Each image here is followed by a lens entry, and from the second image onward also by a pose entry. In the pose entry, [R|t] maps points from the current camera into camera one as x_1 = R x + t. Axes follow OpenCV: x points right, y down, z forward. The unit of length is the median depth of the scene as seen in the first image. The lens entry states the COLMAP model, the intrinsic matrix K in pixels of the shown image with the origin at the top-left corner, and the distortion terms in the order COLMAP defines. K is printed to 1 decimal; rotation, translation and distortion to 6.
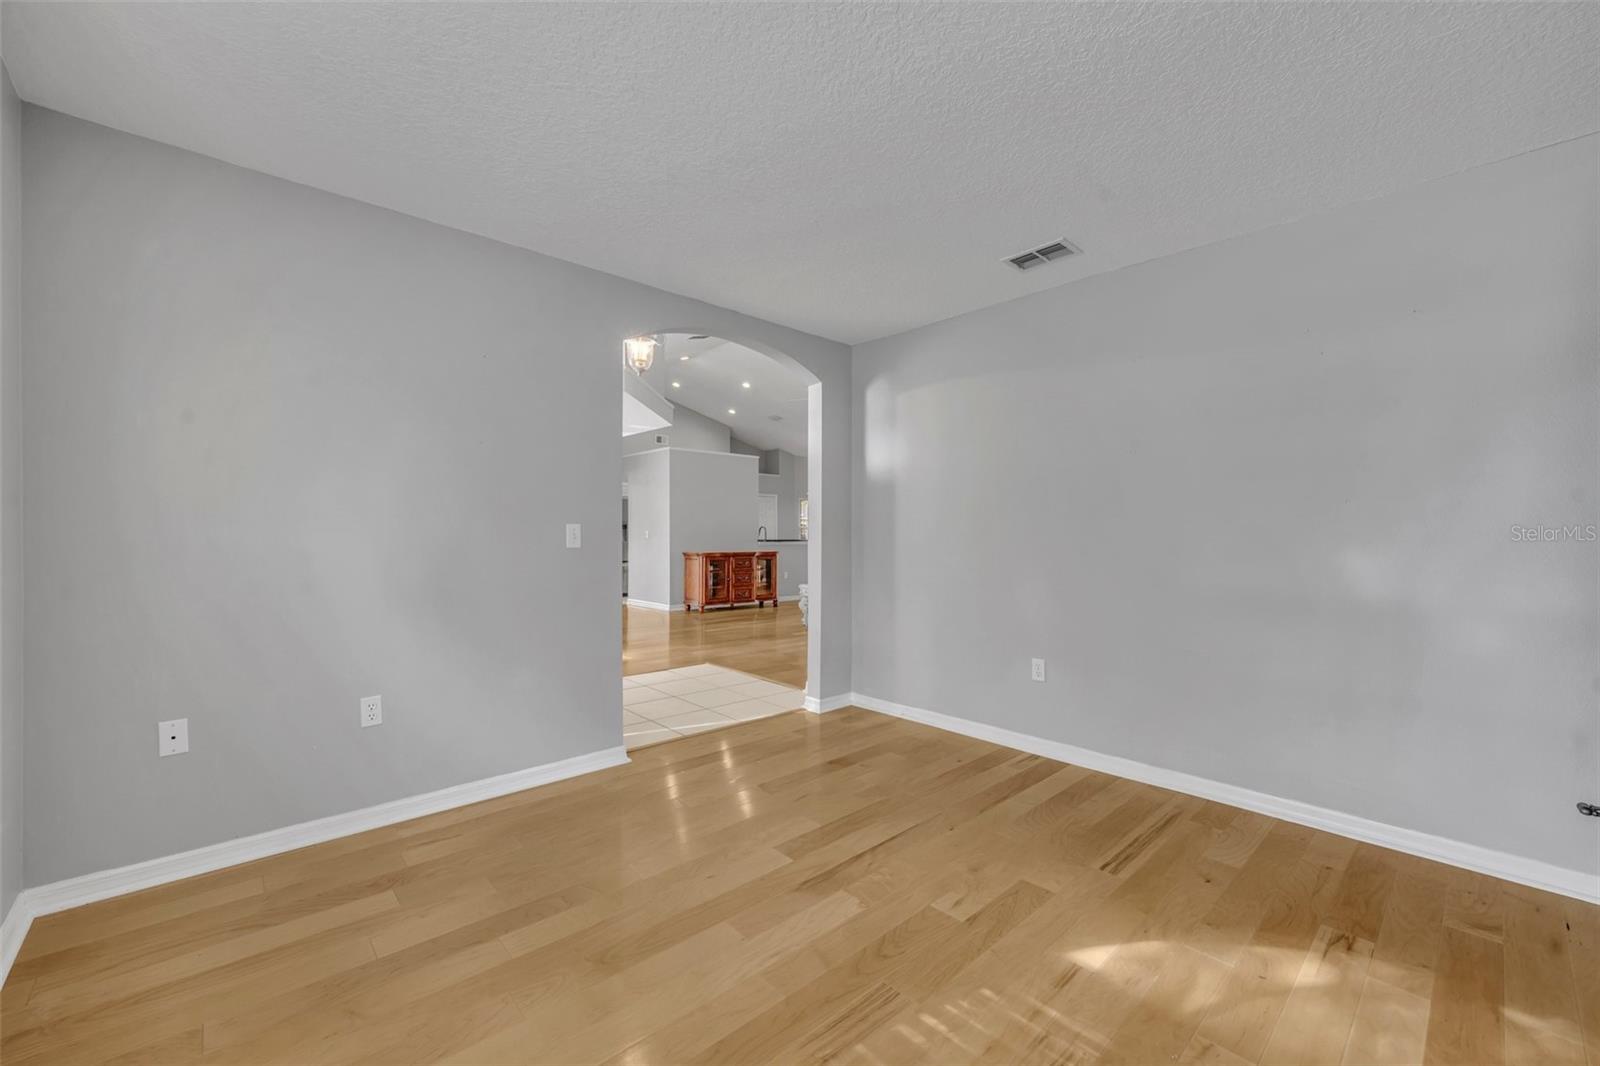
lens RADIAL K [[638.3, 0, 797.3], [0, 638.3, 532.4], [0, 0, 1]] dist [0.003318, -0.000074]
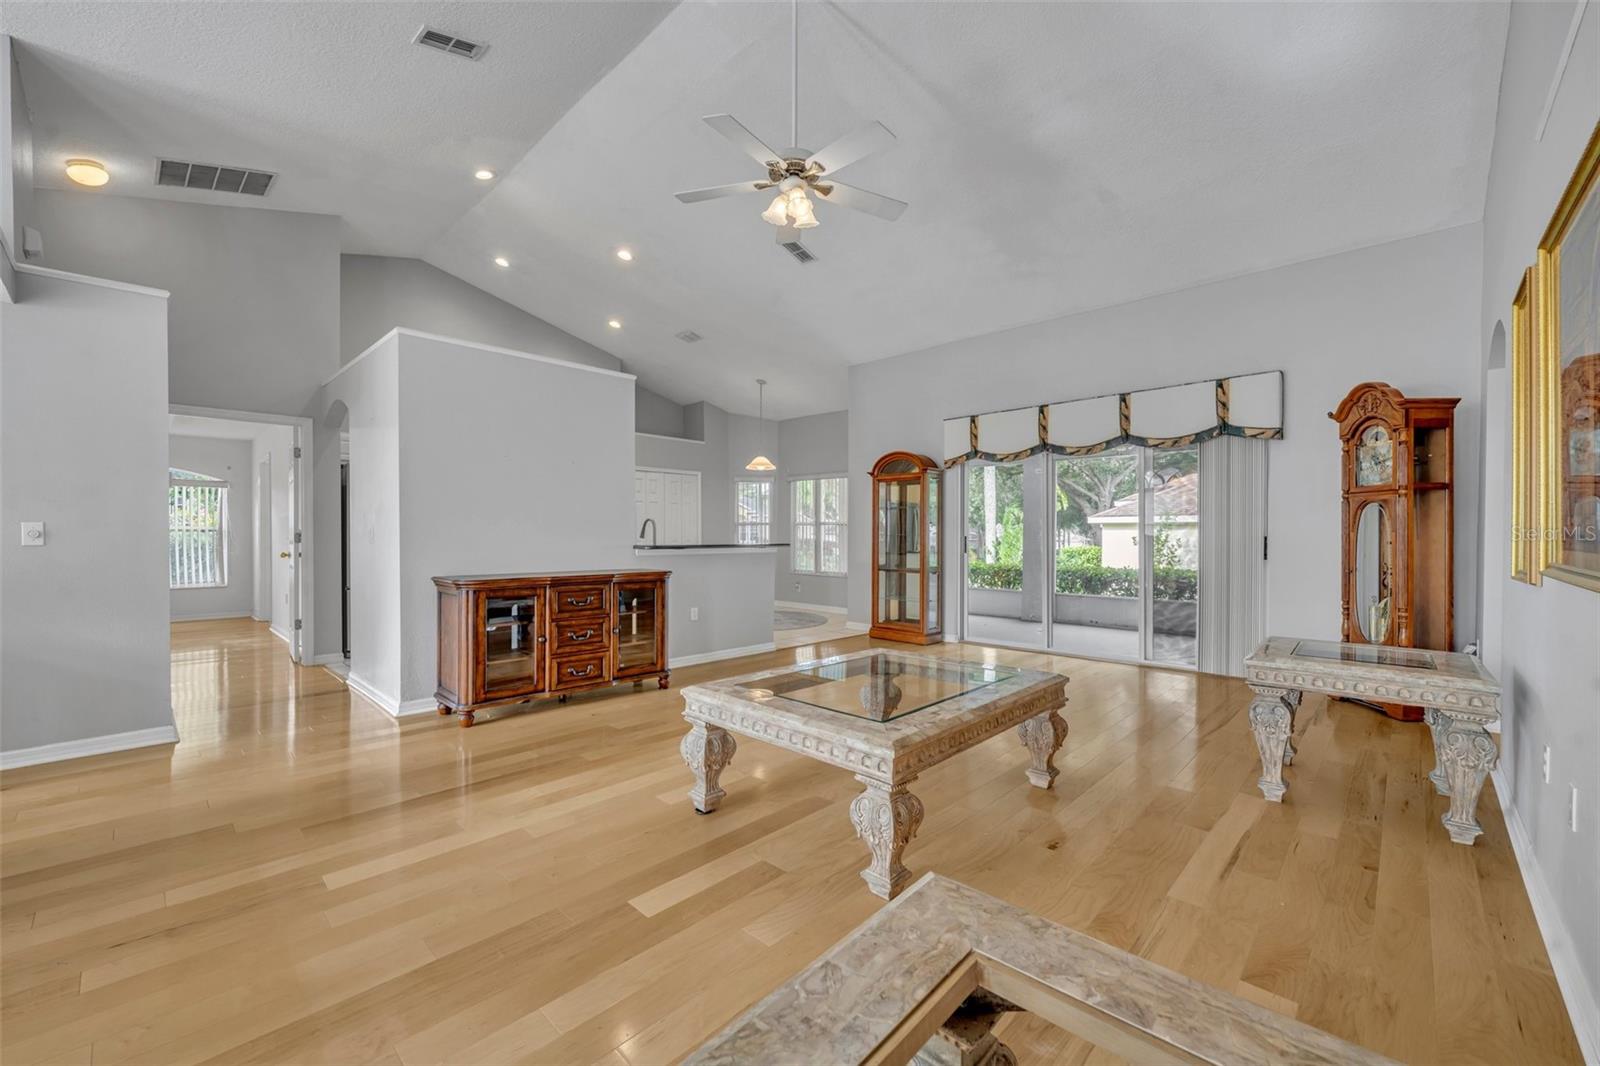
lens RADIAL K [[638.3, 0, 800.4], [0, 638.3, 536.8], [0, 0, 1]] dist [0.003318, -0.000074]
pose [[0.998004, 0.001899, 0.063124, 0.040097], [-0.002315, 0.999976, 0.006513, 0.000667], [-0.063110, -0.006646, 0.997984, 0.550049]]
